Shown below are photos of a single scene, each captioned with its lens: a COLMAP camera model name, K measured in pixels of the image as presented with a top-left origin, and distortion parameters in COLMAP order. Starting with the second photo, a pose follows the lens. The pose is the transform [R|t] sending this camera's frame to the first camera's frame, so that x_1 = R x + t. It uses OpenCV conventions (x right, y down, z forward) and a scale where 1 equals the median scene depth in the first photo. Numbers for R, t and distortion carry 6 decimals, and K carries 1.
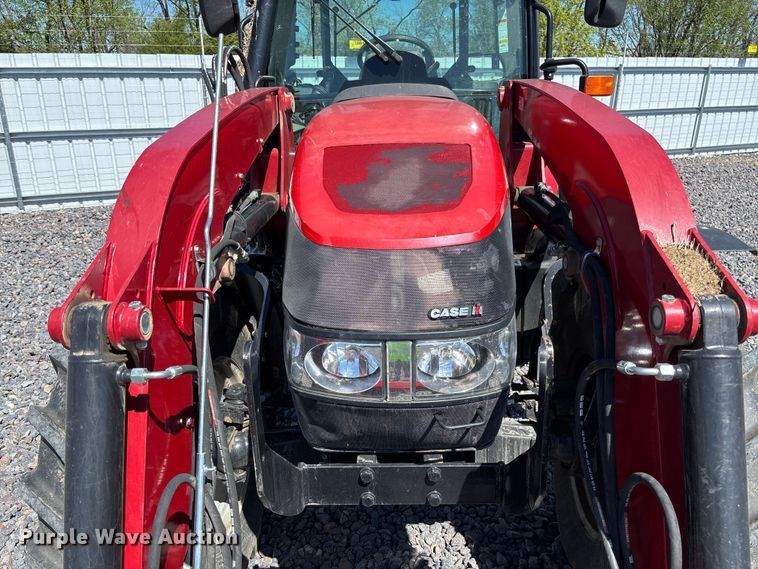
lens RADIAL K [[576.0, 0, 377.1], [0, 576.0, 287.3], [0, 0, 1]] dist [0.051368, -0.066296]
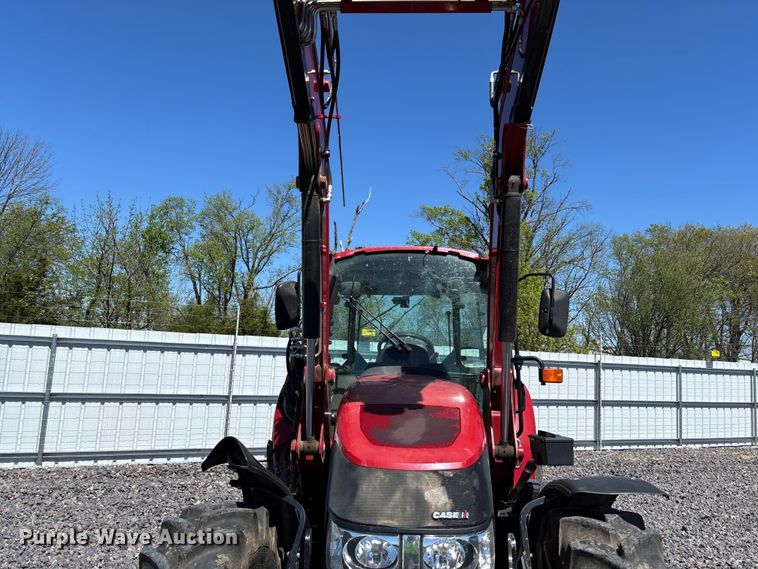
lens RADIAL K [[580.3, 0, 380.3], [0, 580.3, 296.1], [0, 0, 1]] dist [0.051934, -0.068586]
pose [[0.998871, 0.047323, -0.004240, -0.010927], [-0.044331, 0.896142, -0.441547, 0.036648], [-0.017096, 0.441237, 0.897228, -0.102239]]
